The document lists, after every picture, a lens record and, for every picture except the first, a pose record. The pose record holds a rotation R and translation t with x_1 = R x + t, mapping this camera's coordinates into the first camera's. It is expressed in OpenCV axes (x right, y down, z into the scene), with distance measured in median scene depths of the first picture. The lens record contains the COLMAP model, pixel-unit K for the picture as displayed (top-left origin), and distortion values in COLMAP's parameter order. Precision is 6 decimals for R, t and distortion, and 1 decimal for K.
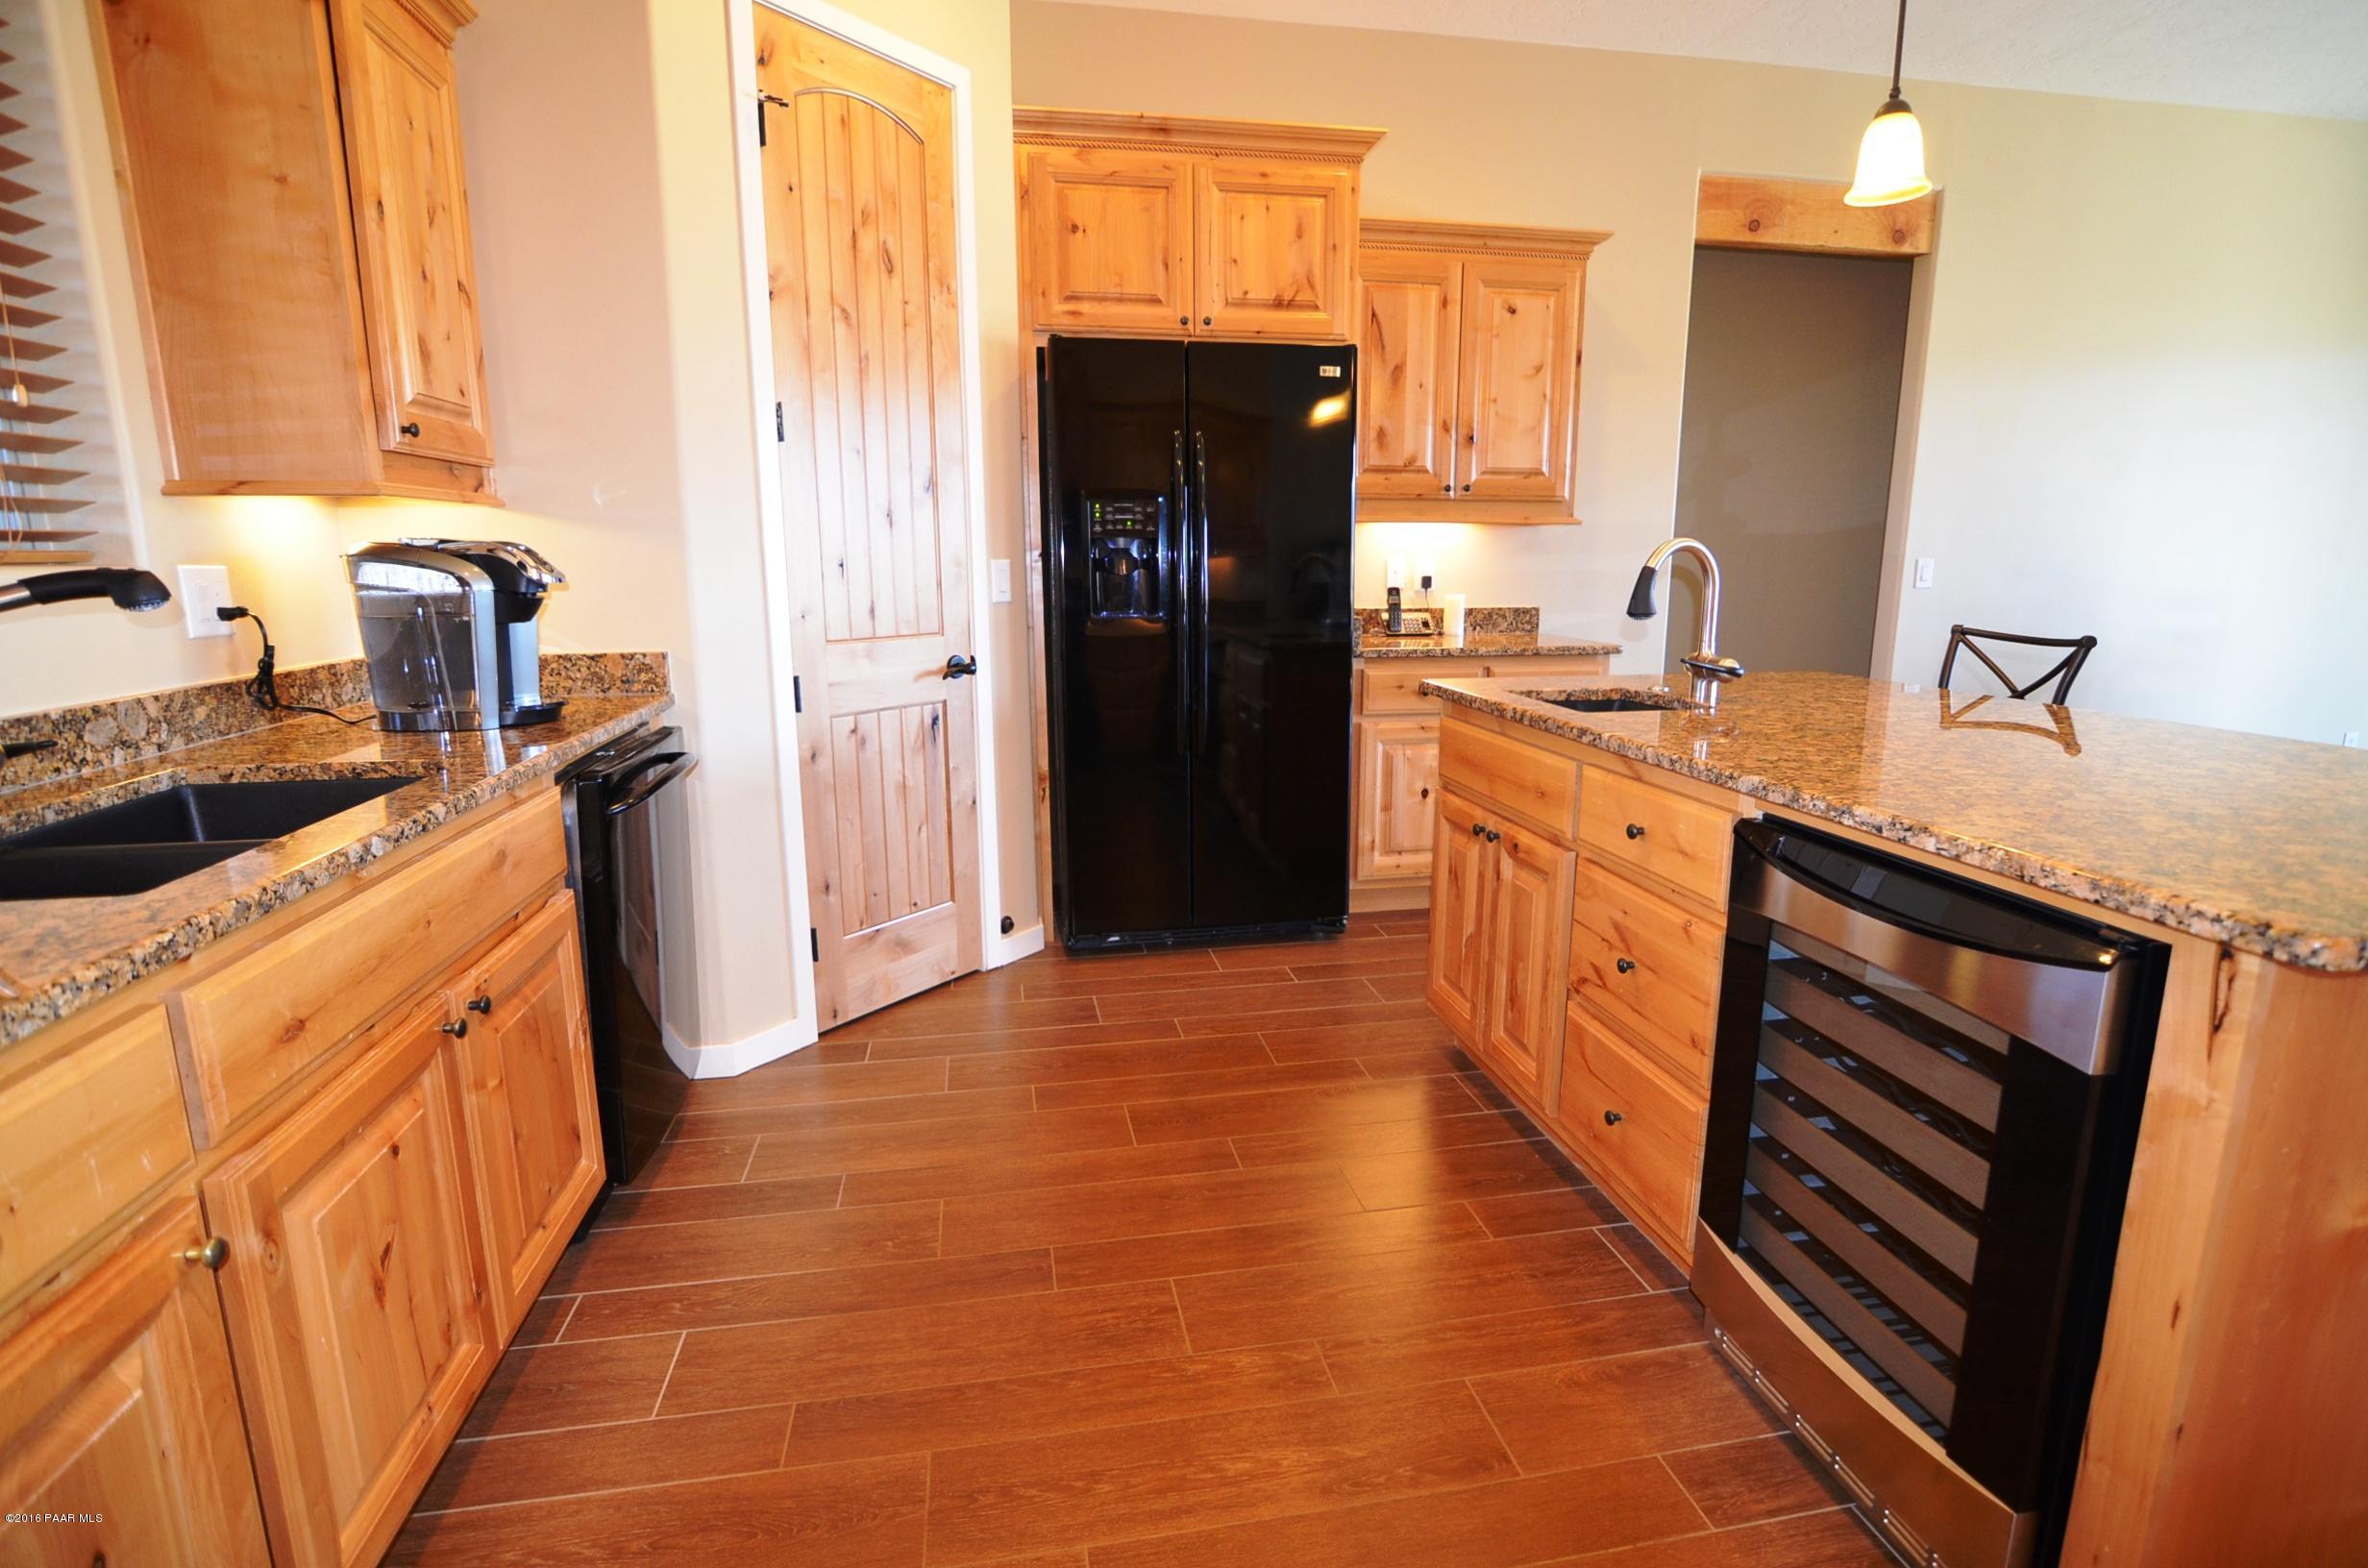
lens RADIAL K [[1153.2, 0, 1200.6], [0, 1153.2, 783.4], [0, 0, 1]] dist [-0.032473, 0.011054]
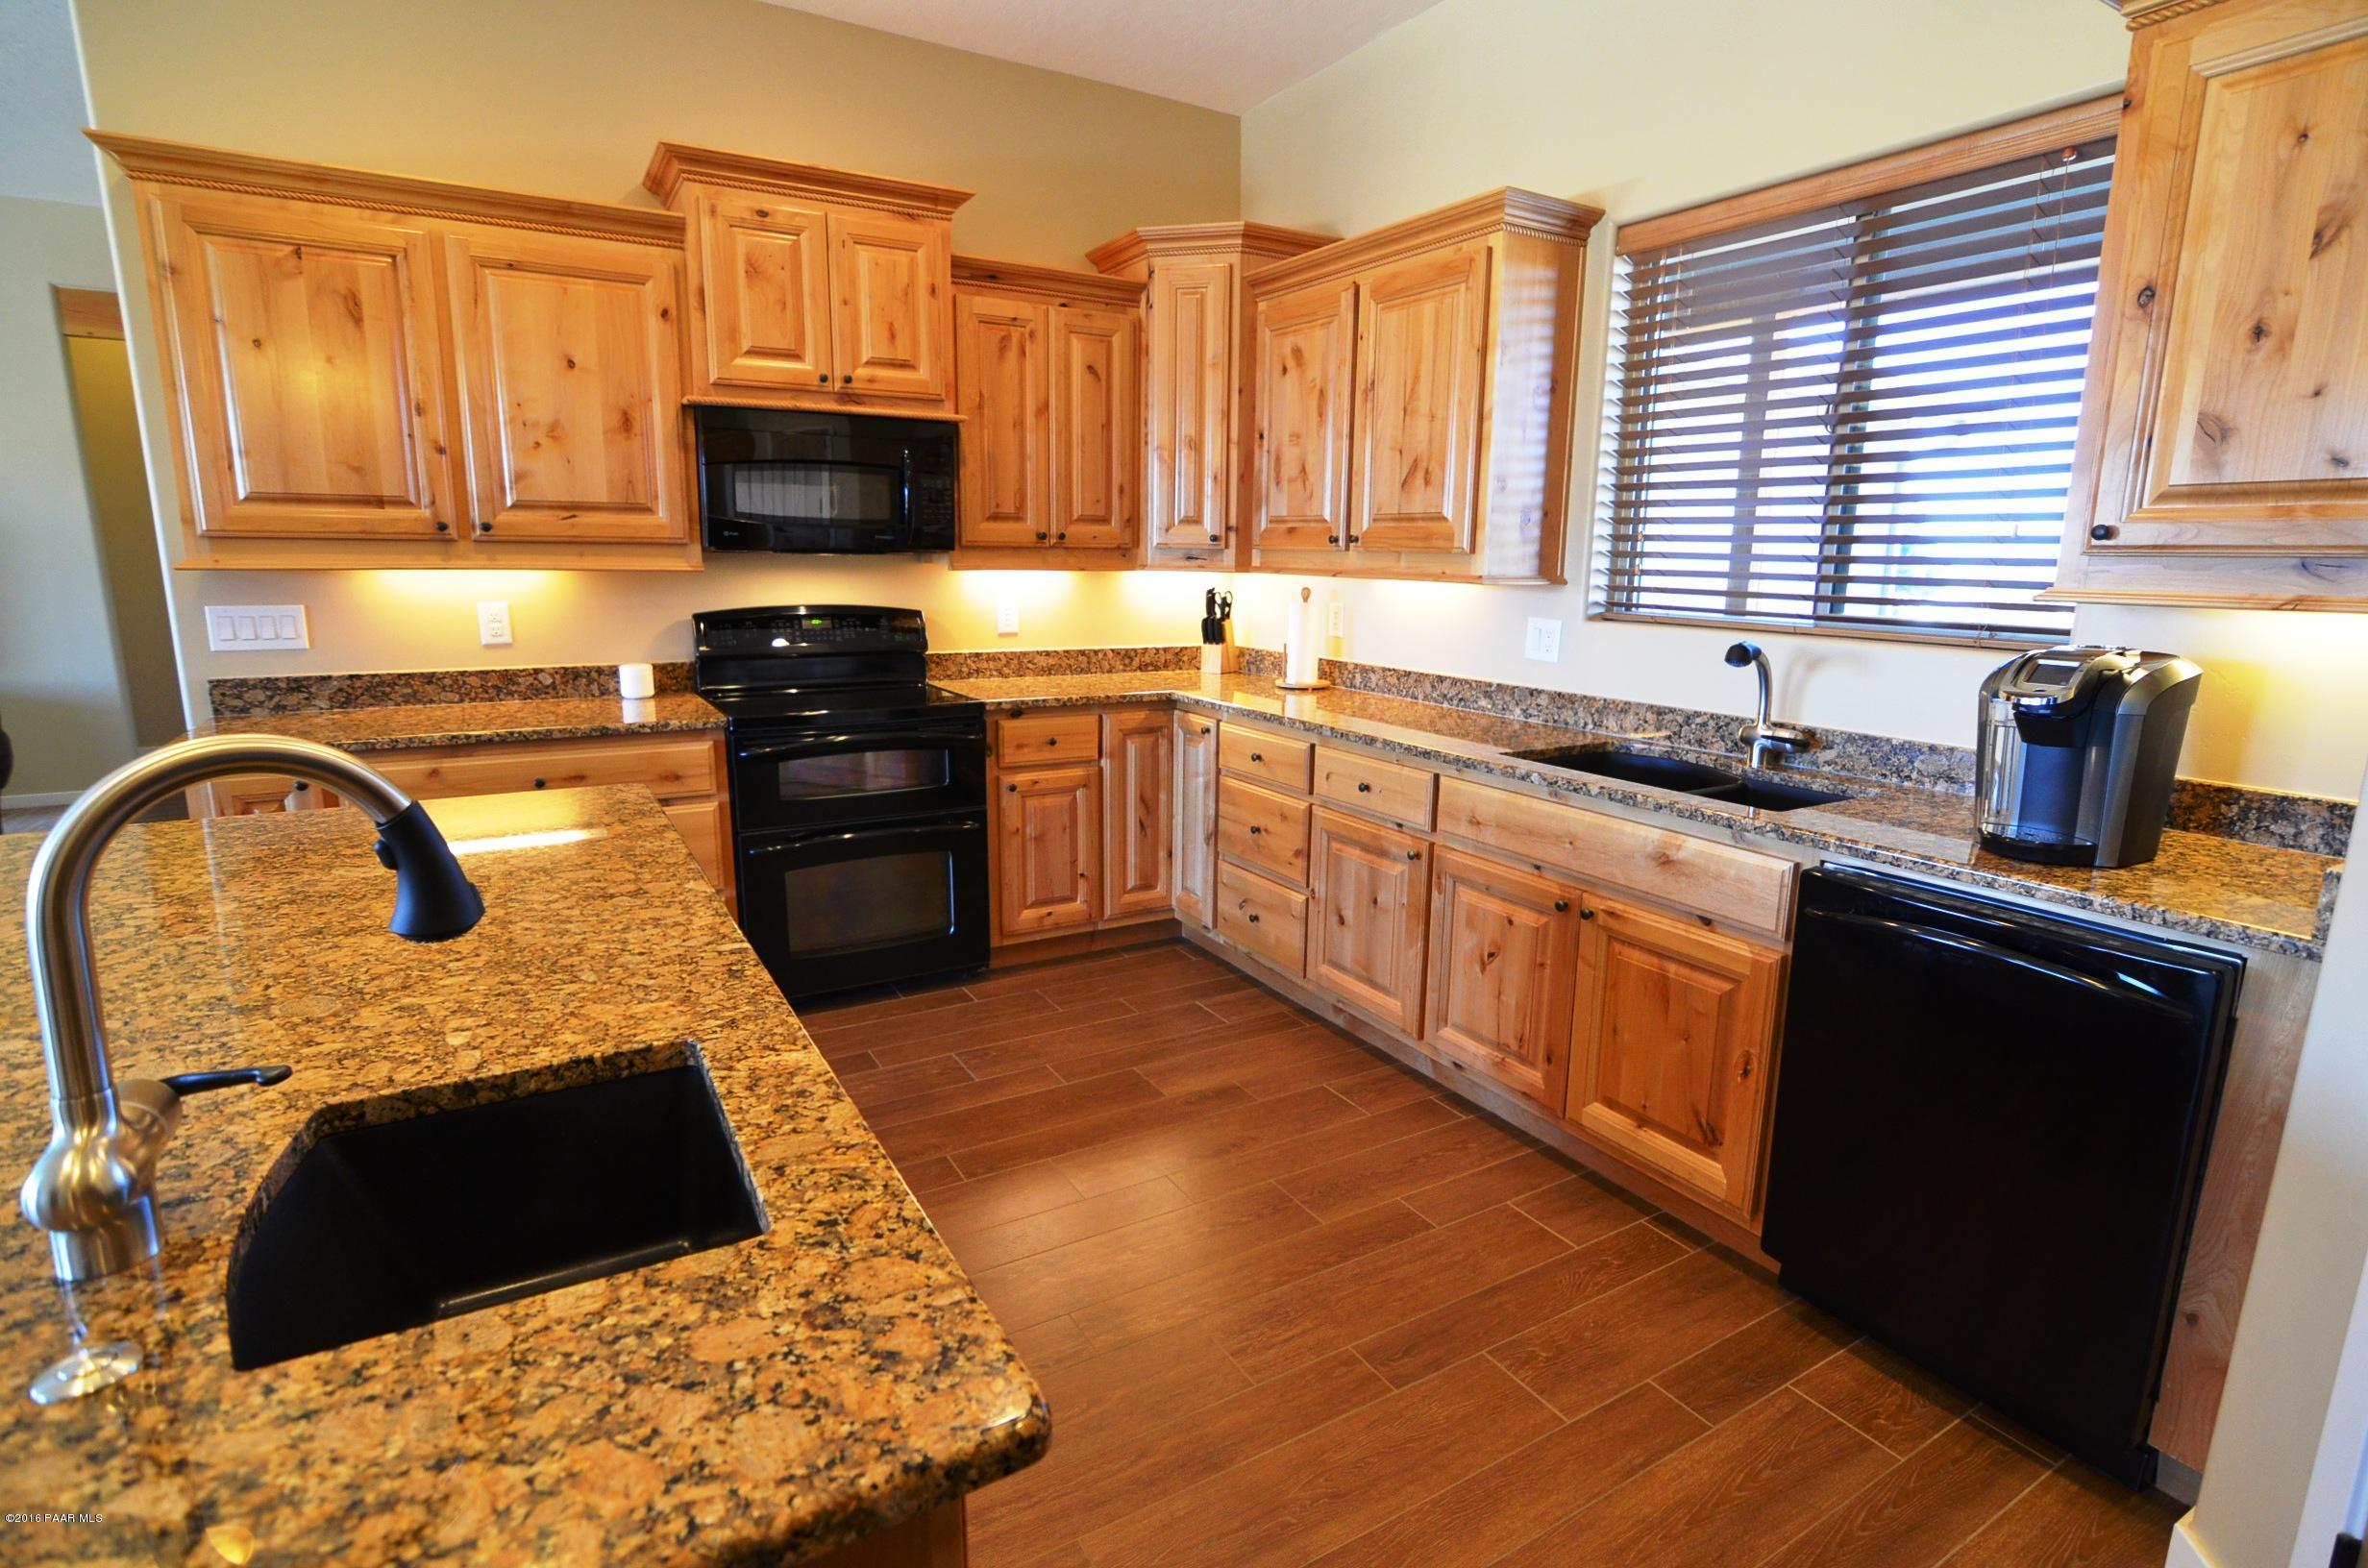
lens RADIAL K [[1153.2, 0, 1200.6], [0, 1153.2, 783.4], [0, 0, 1]] dist [-0.032473, 0.011054]
pose [[-0.936936, 0.057330, -0.344767, 0.194267], [-0.080139, 0.924932, 0.371590, -0.241634], [0.340190, 0.375786, -0.862007, 0.966608]]
